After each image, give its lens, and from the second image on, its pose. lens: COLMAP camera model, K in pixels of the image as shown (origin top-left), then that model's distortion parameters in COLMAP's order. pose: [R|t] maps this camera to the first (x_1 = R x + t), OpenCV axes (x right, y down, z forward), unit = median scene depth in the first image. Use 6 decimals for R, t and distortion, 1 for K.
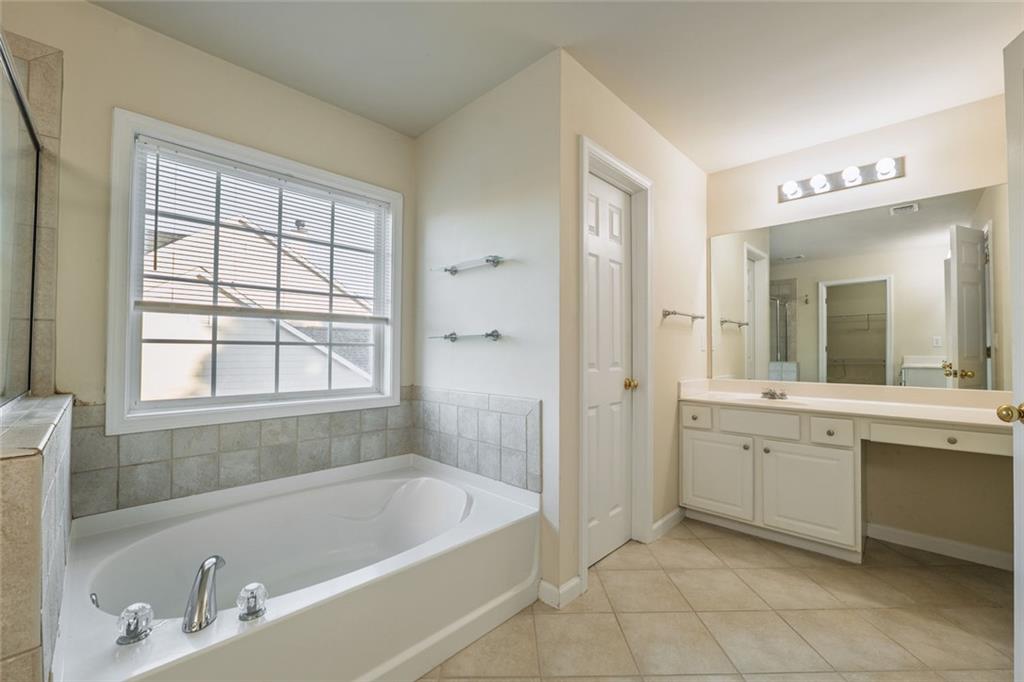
lens RADIAL K [[410.9, 0, 512.0], [0, 410.9, 341.0], [0, 0, 1]] dist [-0.012708, -0.000016]
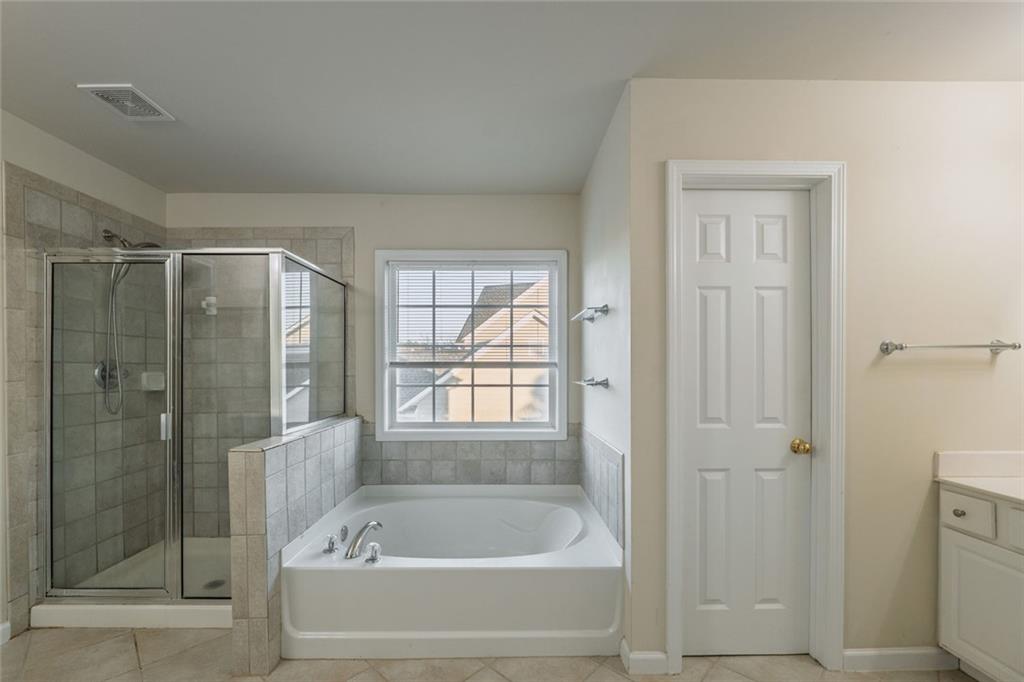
lens RADIAL K [[418.5, 0, 512.5], [0, 418.5, 370.3], [0, 0, 1]] dist [-0.001791, -0.000419]
pose [[0.713074, -0.003405, -0.701080, 0.489358], [0.018867, 0.999719, 0.014334, -0.061902], [0.700835, -0.023449, 0.712938, 0.097122]]
